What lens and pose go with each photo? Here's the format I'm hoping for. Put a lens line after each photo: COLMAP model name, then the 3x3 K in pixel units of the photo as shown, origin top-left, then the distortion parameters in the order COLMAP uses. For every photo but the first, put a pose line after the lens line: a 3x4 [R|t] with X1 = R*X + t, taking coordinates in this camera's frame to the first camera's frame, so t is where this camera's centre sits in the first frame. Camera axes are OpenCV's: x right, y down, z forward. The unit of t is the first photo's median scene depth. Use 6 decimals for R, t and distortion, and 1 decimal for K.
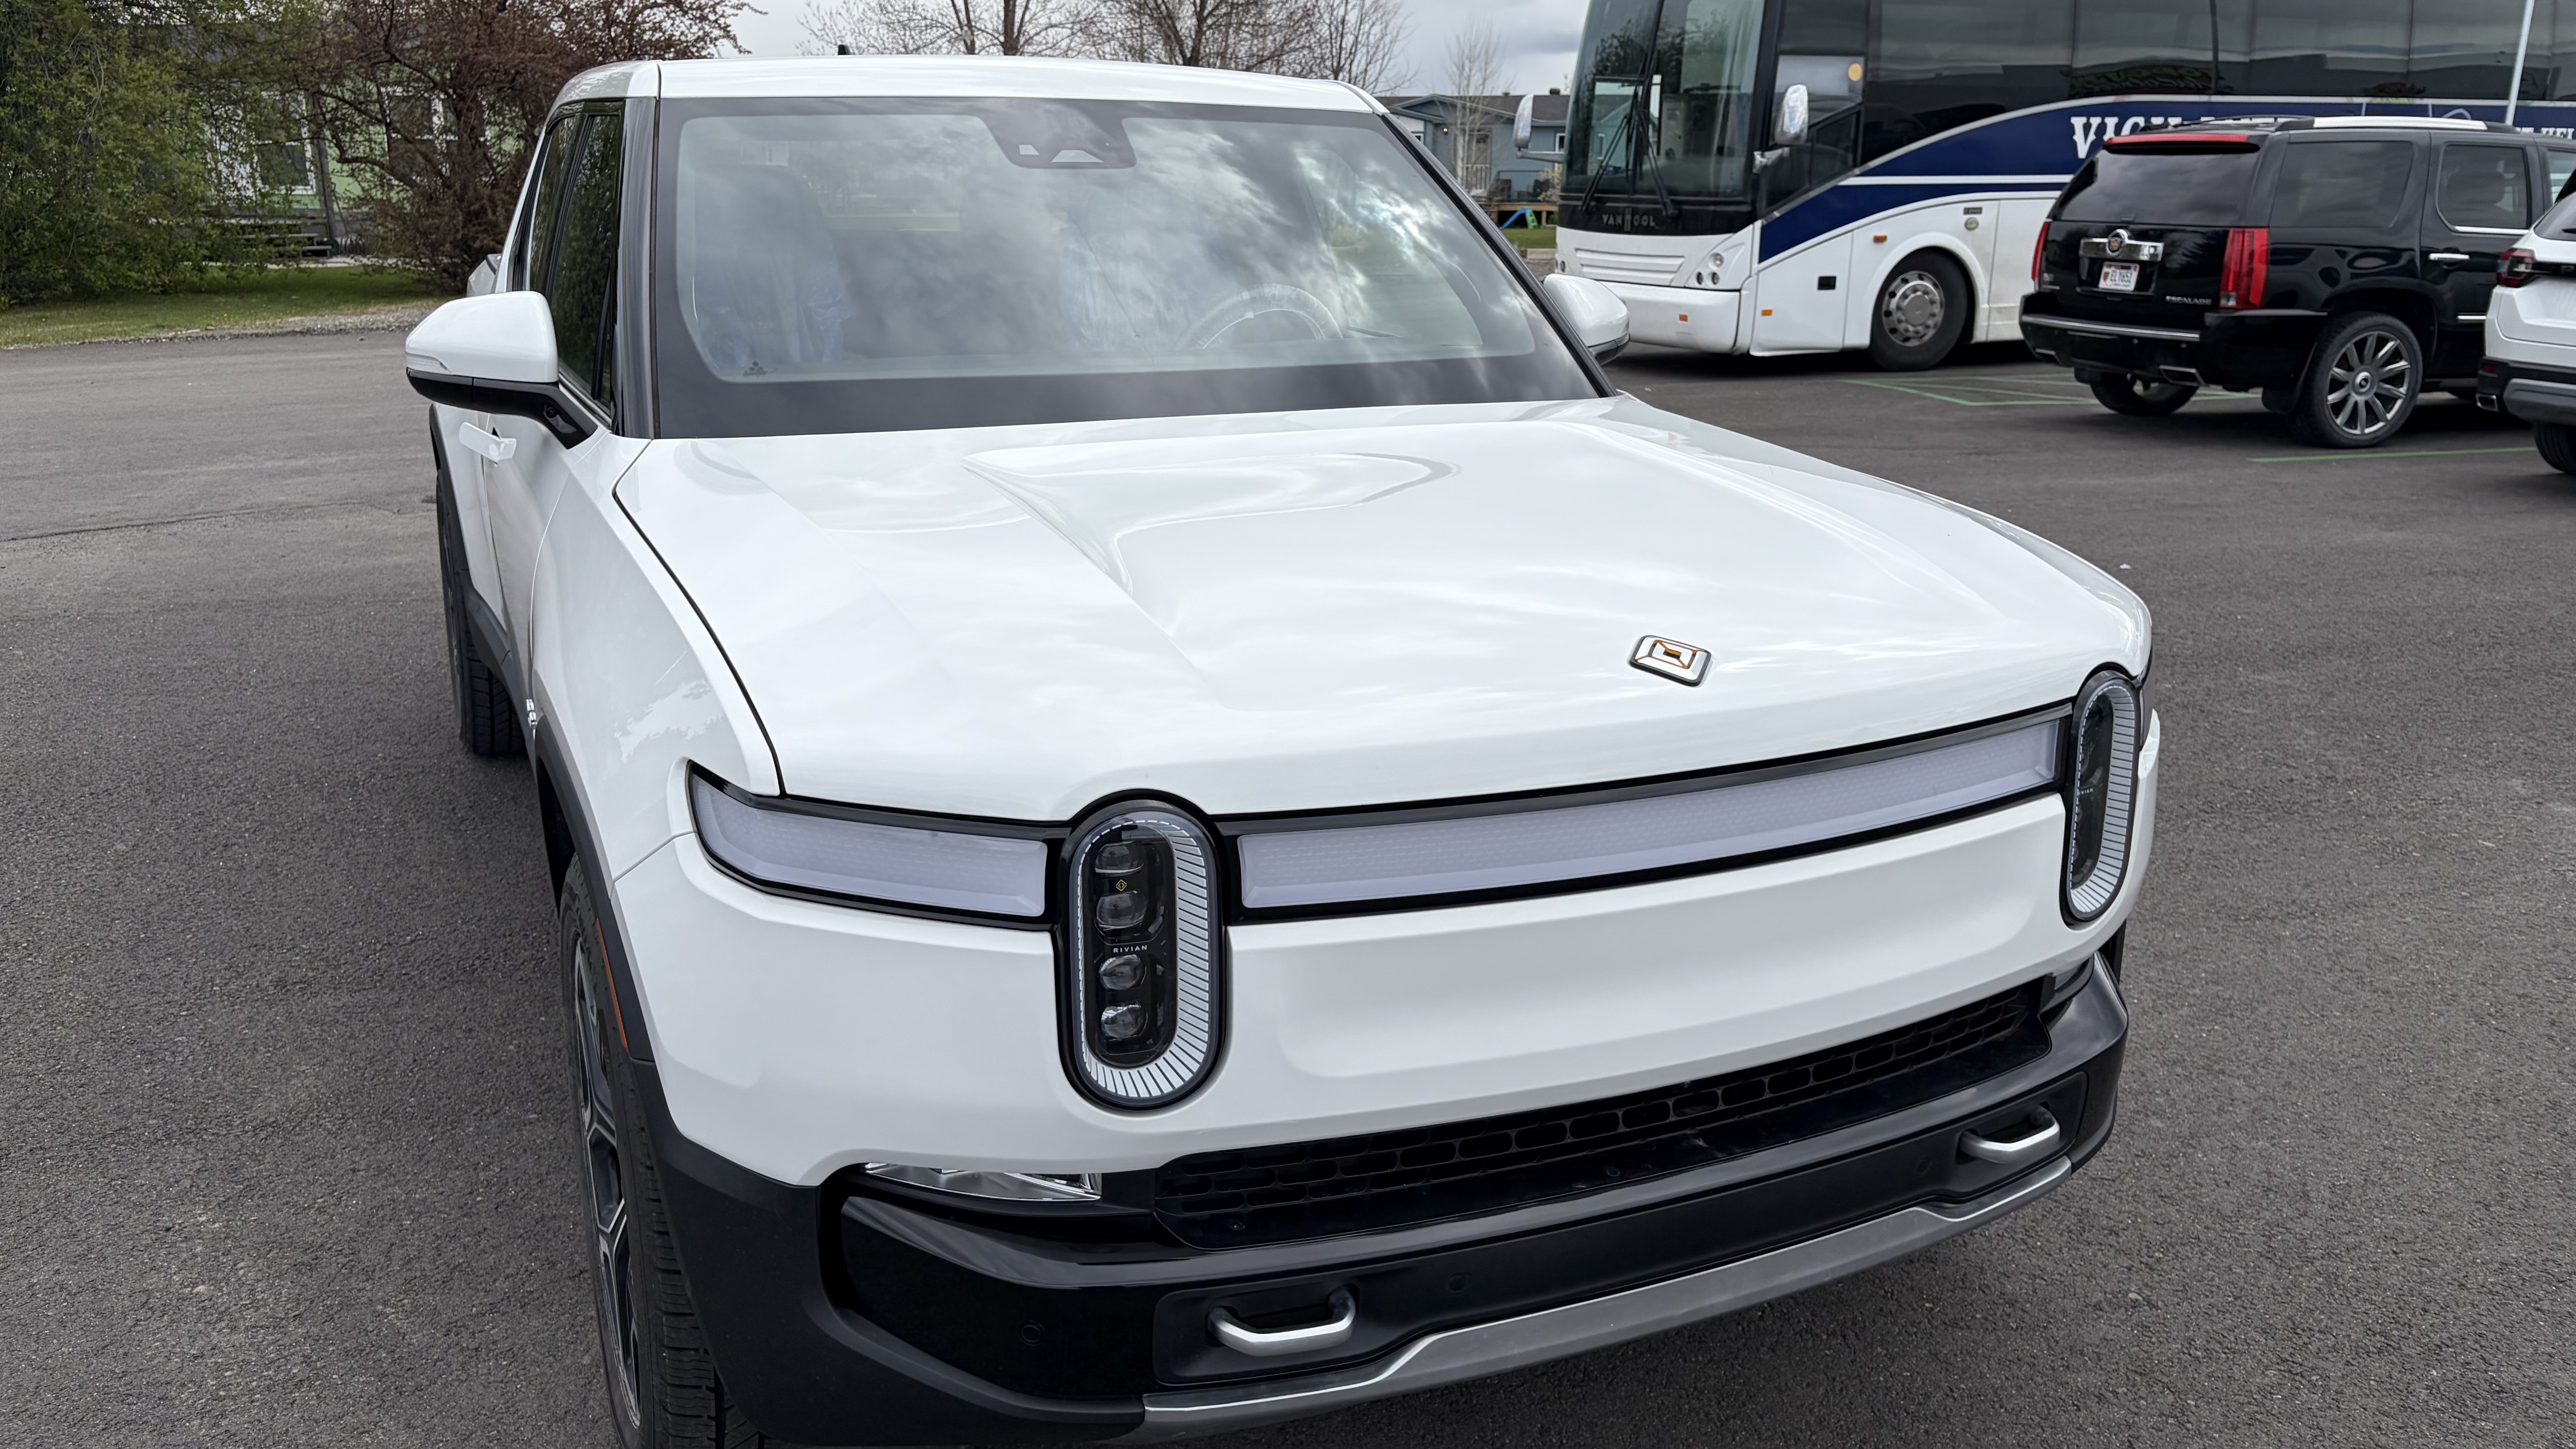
lens RADIAL K [[1953.2, 0, 1297.4], [0, 1953.2, 728.5], [0, 0, 1]] dist [0.003164, 0.002188]
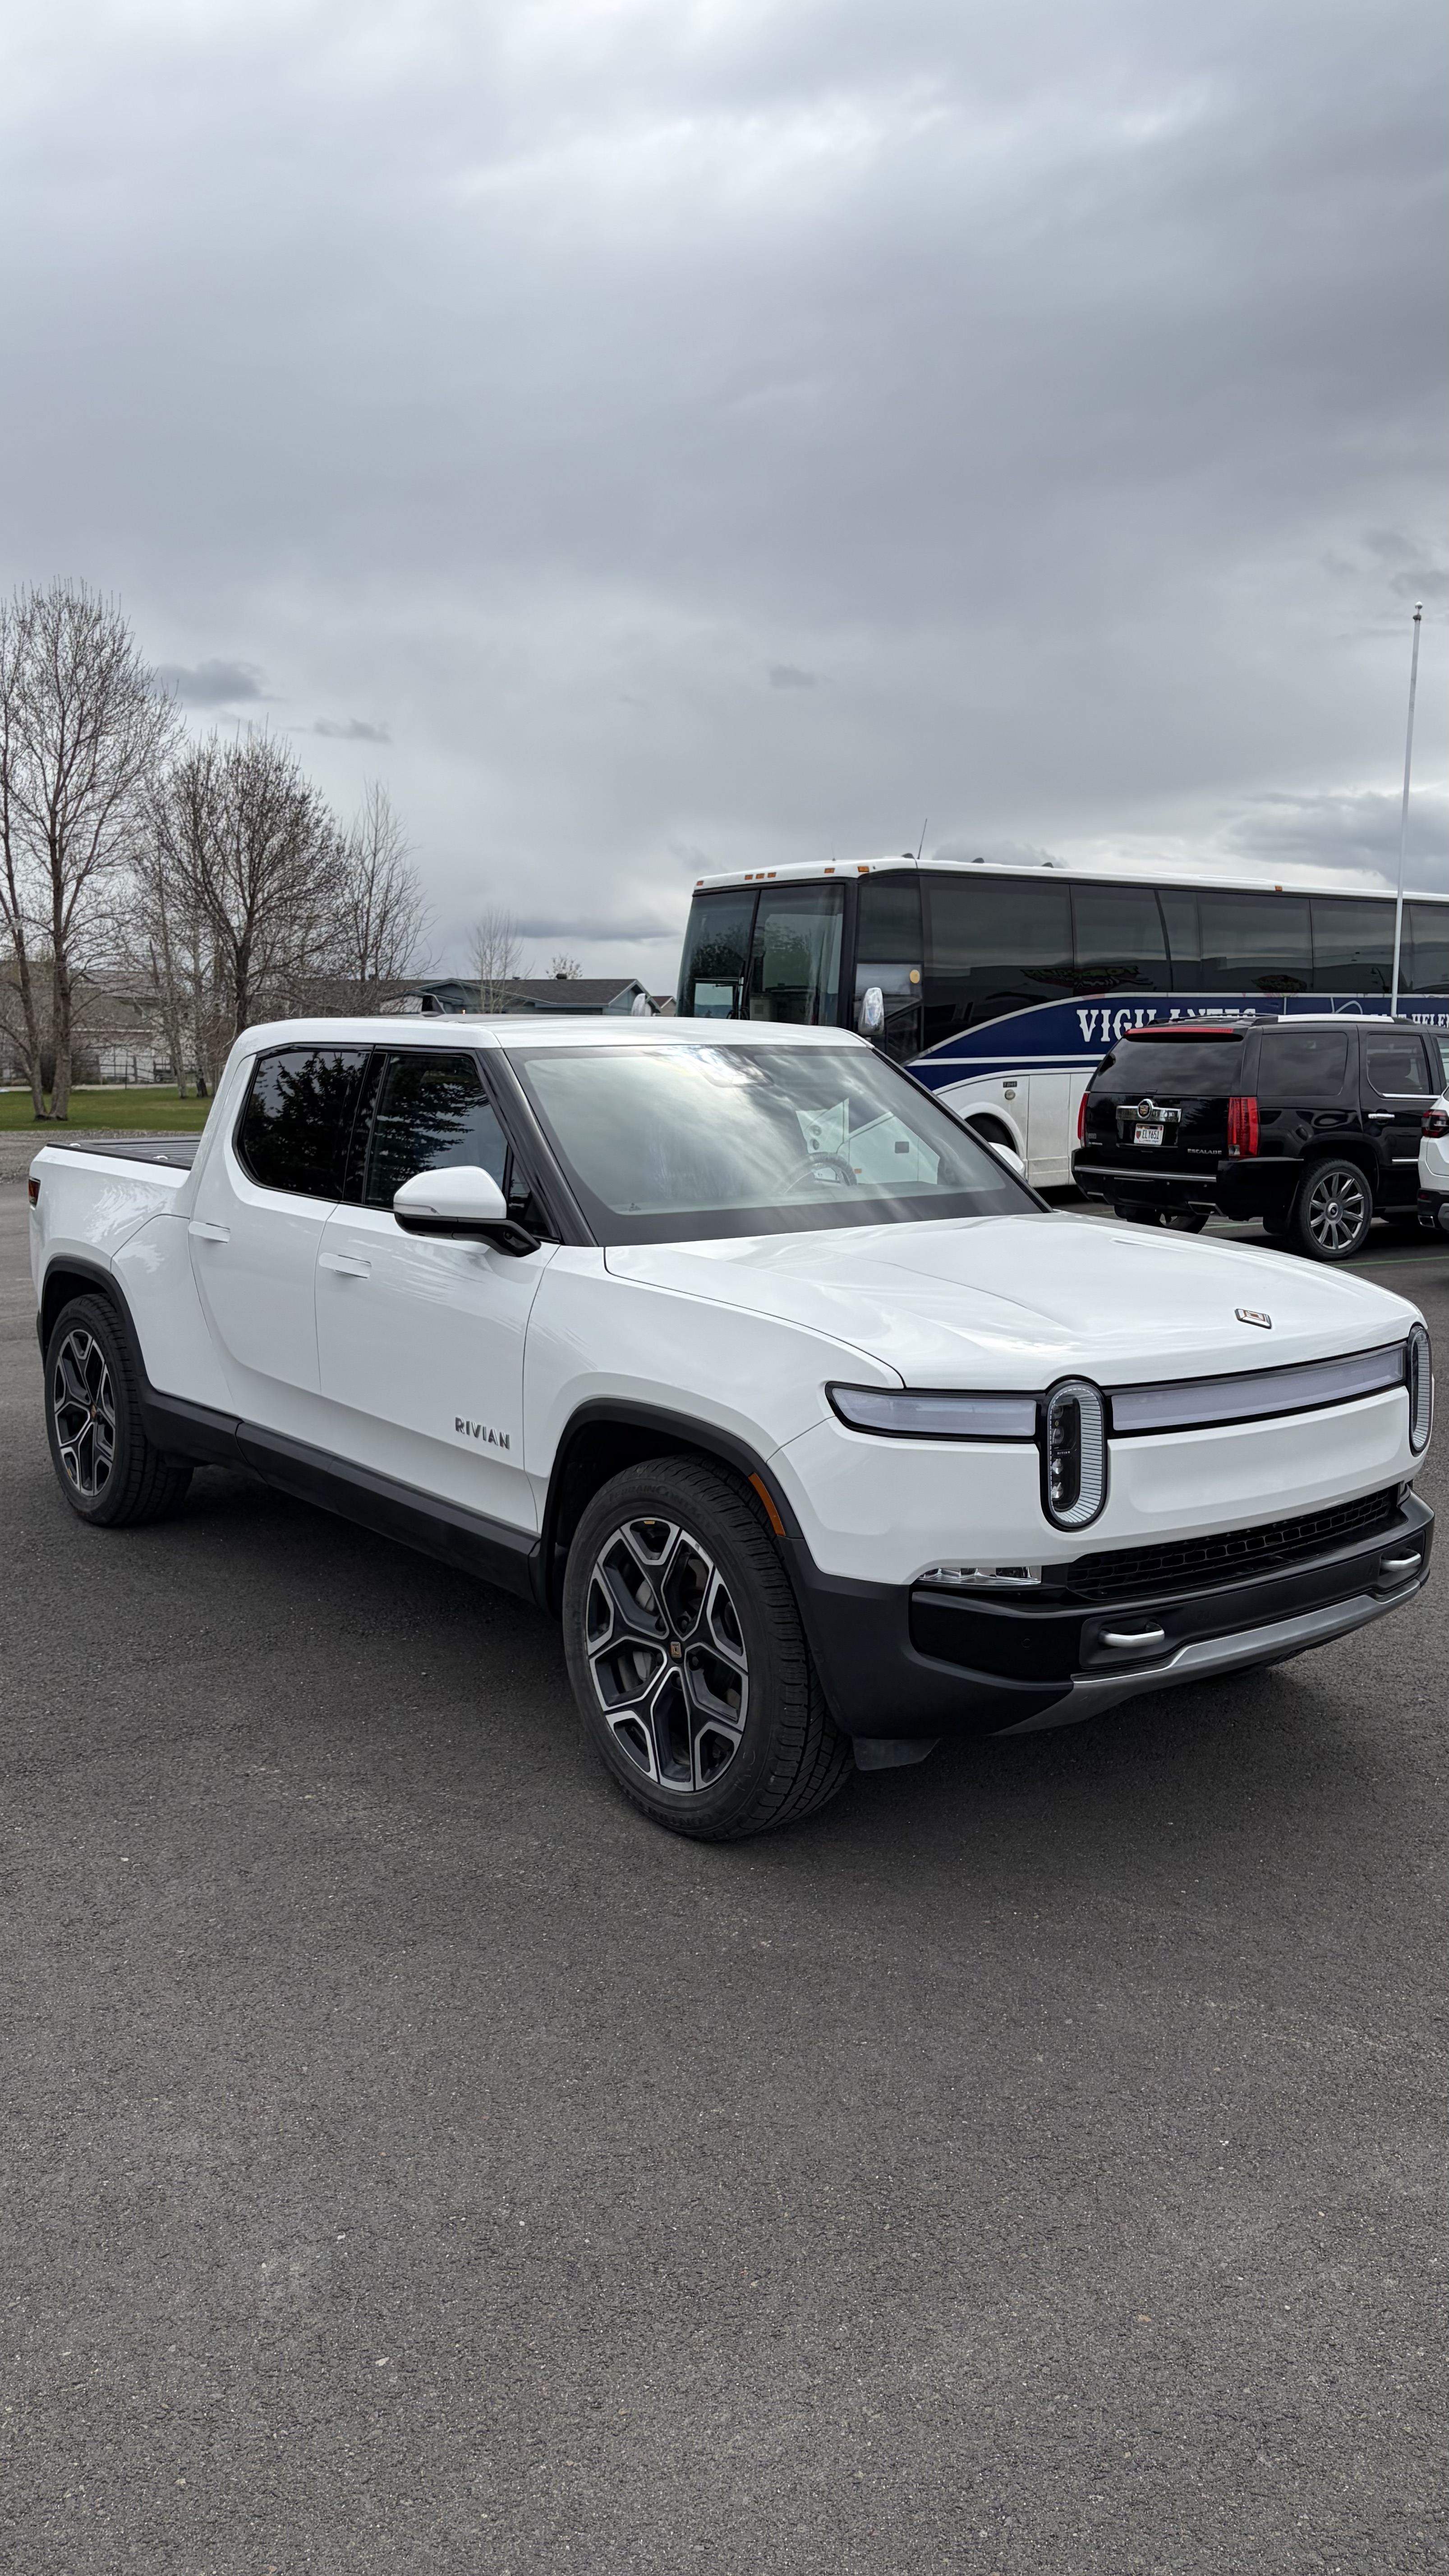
lens RADIAL K [[1928.9, 0, 727.4], [0, 1928.9, 1300.0], [0, 0, 1]] dist [0.027958, 0.005539]
pose [[0.974157, -0.036342, 0.222927, -0.143350], [0.068447, 0.988060, -0.138030, 0.033736], [-0.215249, 0.149721, 0.965014, -0.155805]]
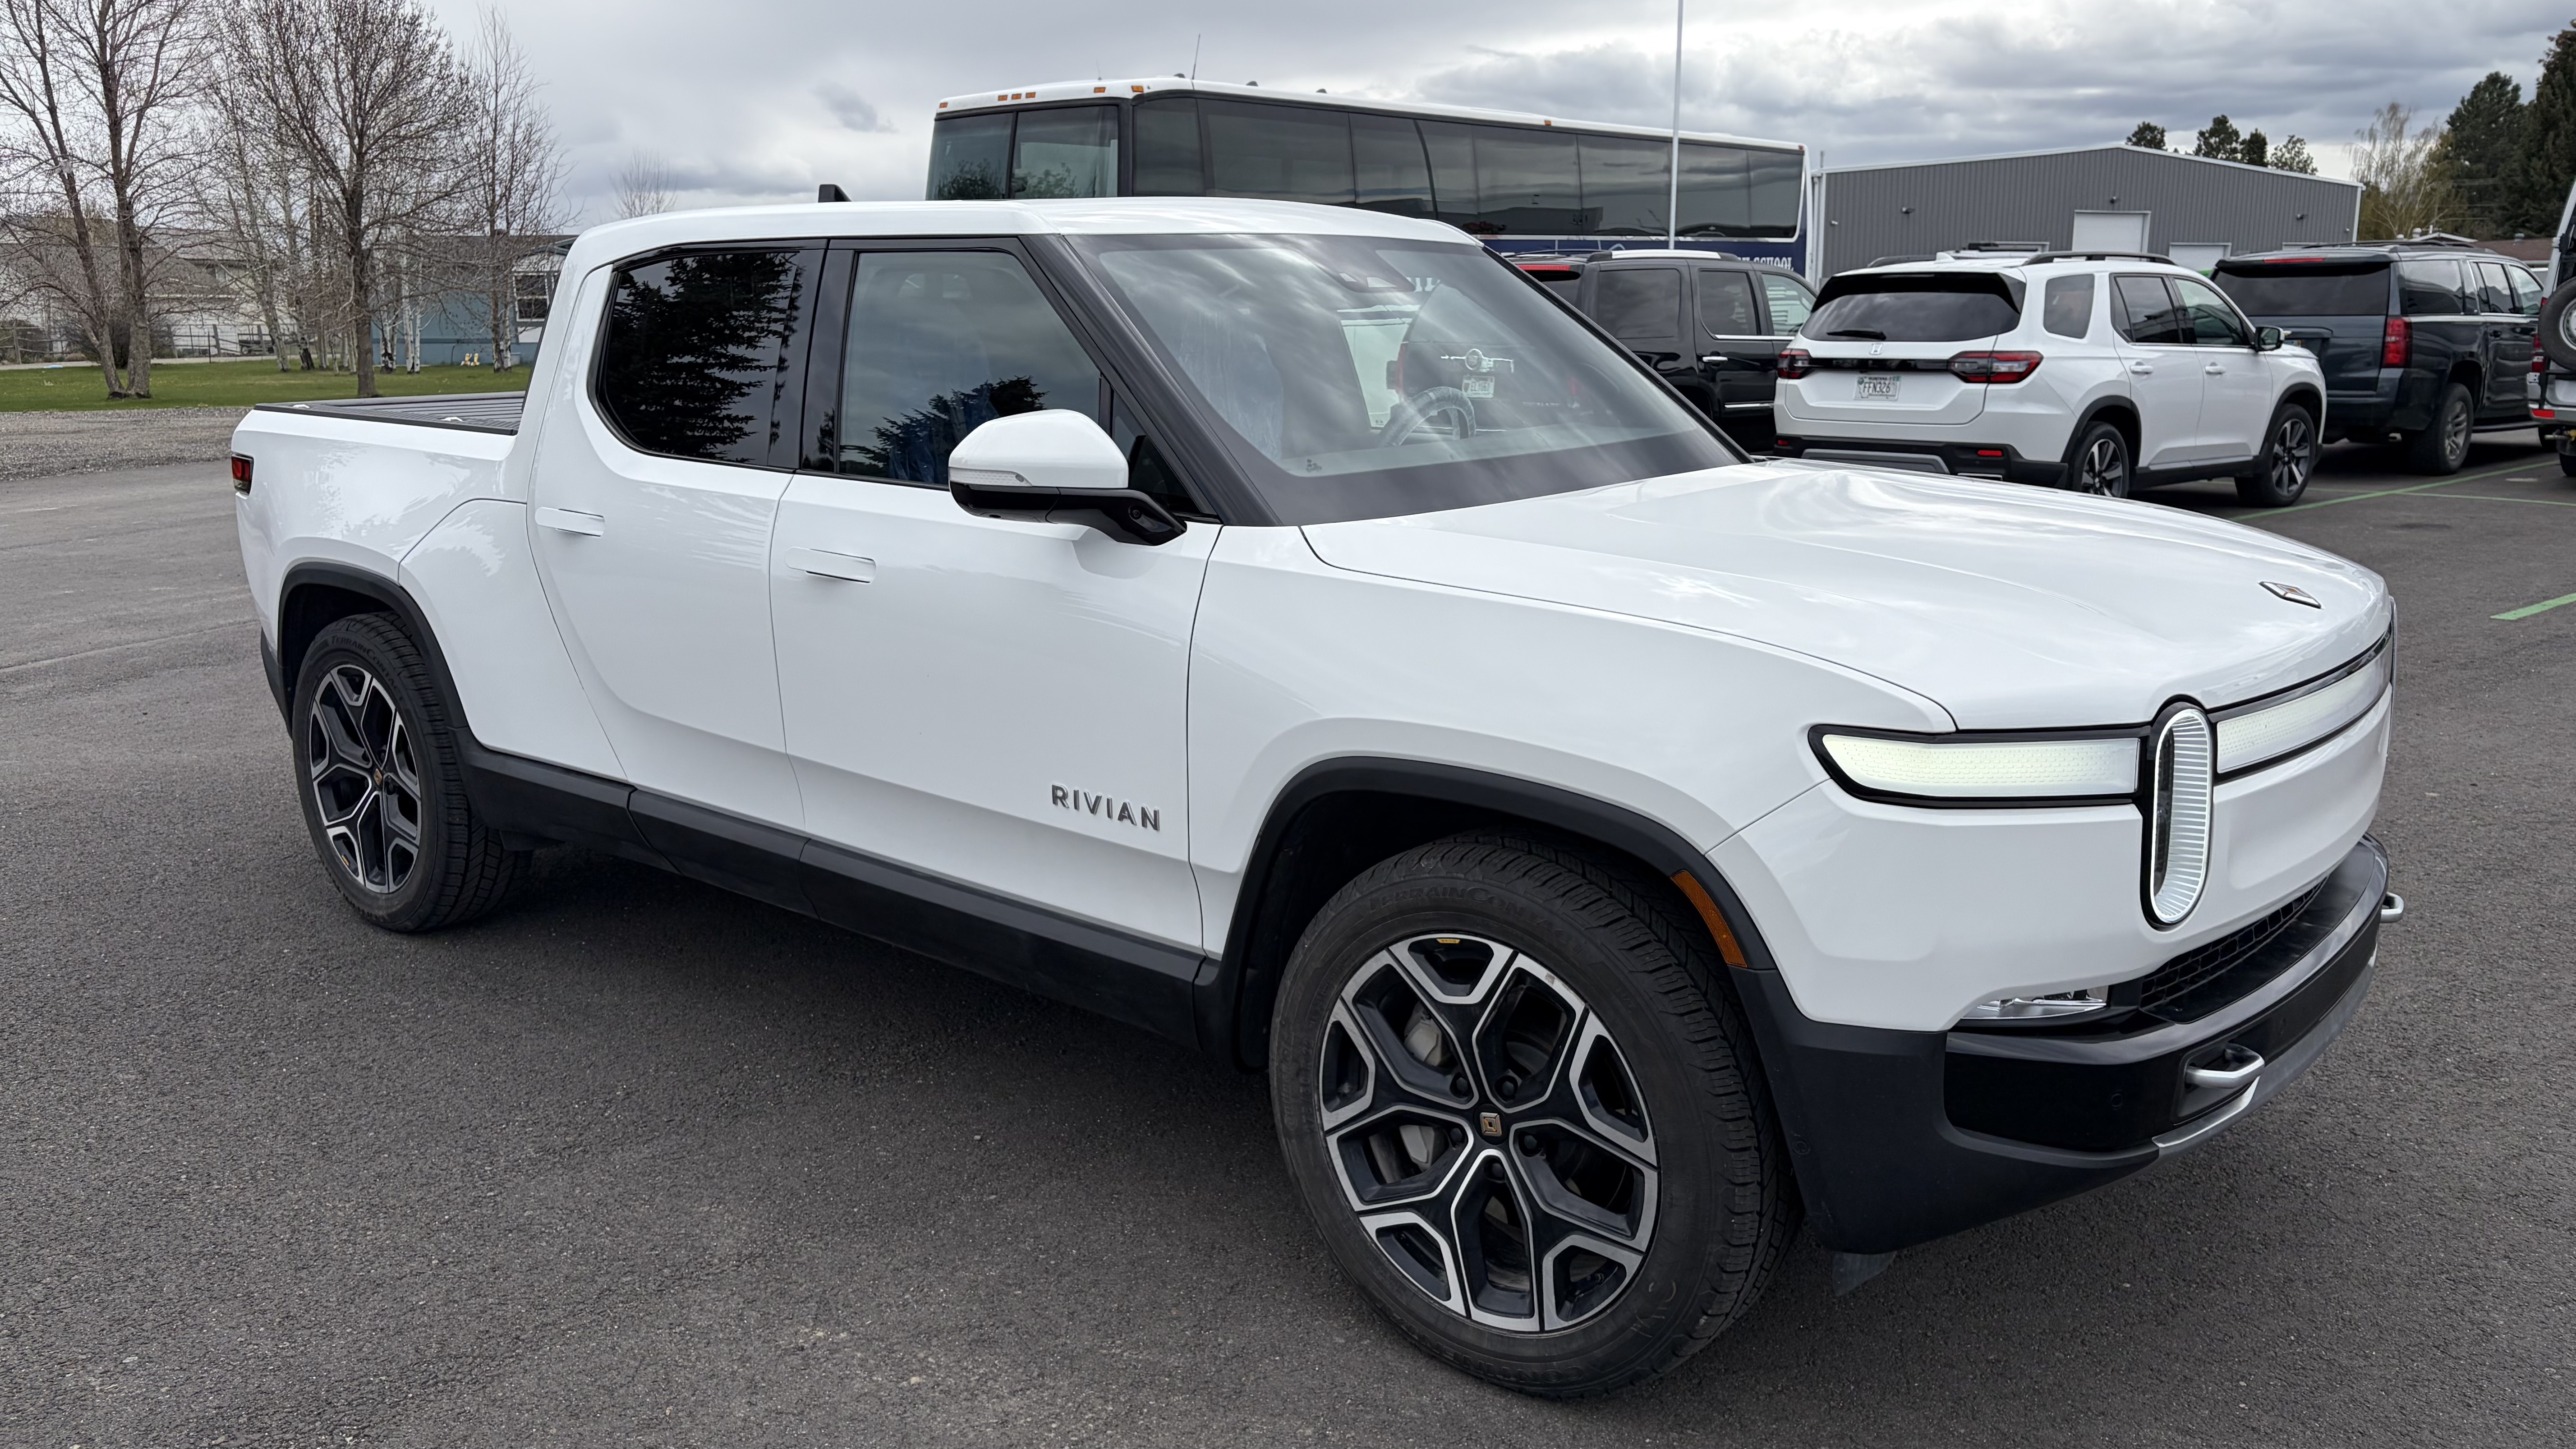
lens RADIAL K [[1936.2, 0, 1295.0], [0, 1936.2, 742.9], [0, 0, 1]] dist [0.016172, -0.007938]
pose [[0.907404, -0.108335, 0.406055, -0.192285], [0.131109, 0.990955, -0.028601, 0.003186], [-0.399284, 0.079190, 0.913401, -0.007249]]
